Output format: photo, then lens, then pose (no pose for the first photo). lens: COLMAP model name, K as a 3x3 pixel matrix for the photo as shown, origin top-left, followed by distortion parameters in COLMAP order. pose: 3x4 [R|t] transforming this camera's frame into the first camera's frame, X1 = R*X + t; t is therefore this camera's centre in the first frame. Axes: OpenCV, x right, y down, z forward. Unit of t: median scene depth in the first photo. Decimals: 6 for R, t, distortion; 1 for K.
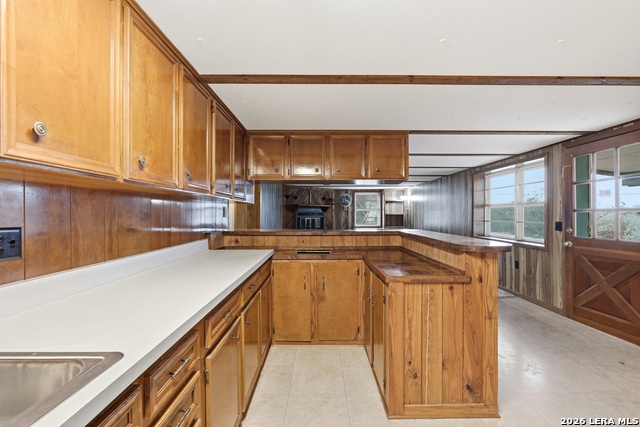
lens RADIAL K [[295.6, 0, 319.4], [0, 295.6, 215.1], [0, 0, 1]] dist [-0.007704, 0.001371]
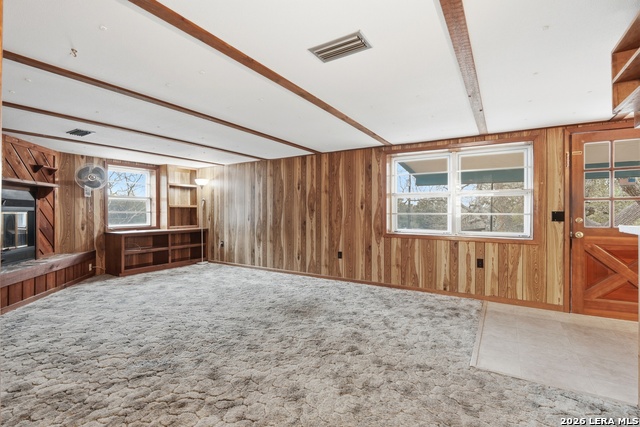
lens RADIAL K [[295.6, 0, 322.0], [0, 295.6, 212.9], [0, 0, 1]] dist [-0.007704, 0.001371]
pose [[0.524341, -0.001763, 0.851506, -0.149348], [-0.001137, 0.999996, 0.002771, 0.010148], [-0.851507, -0.002421, 0.524337, 0.466449]]
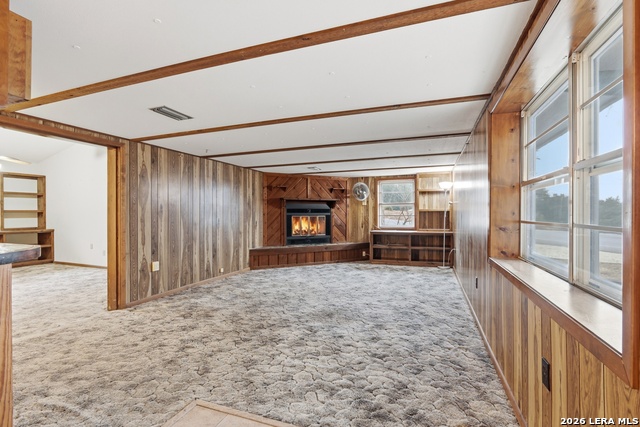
lens RADIAL K [[295.6, 0, 319.8], [0, 295.6, 212.2], [0, 0, 1]] dist [-0.007704, 0.001371]
pose [[0.938714, -0.004382, -0.344669, 0.276696], [0.002460, 0.999979, -0.006014, 0.005327], [0.344688, 0.004798, 0.938705, 0.322198]]
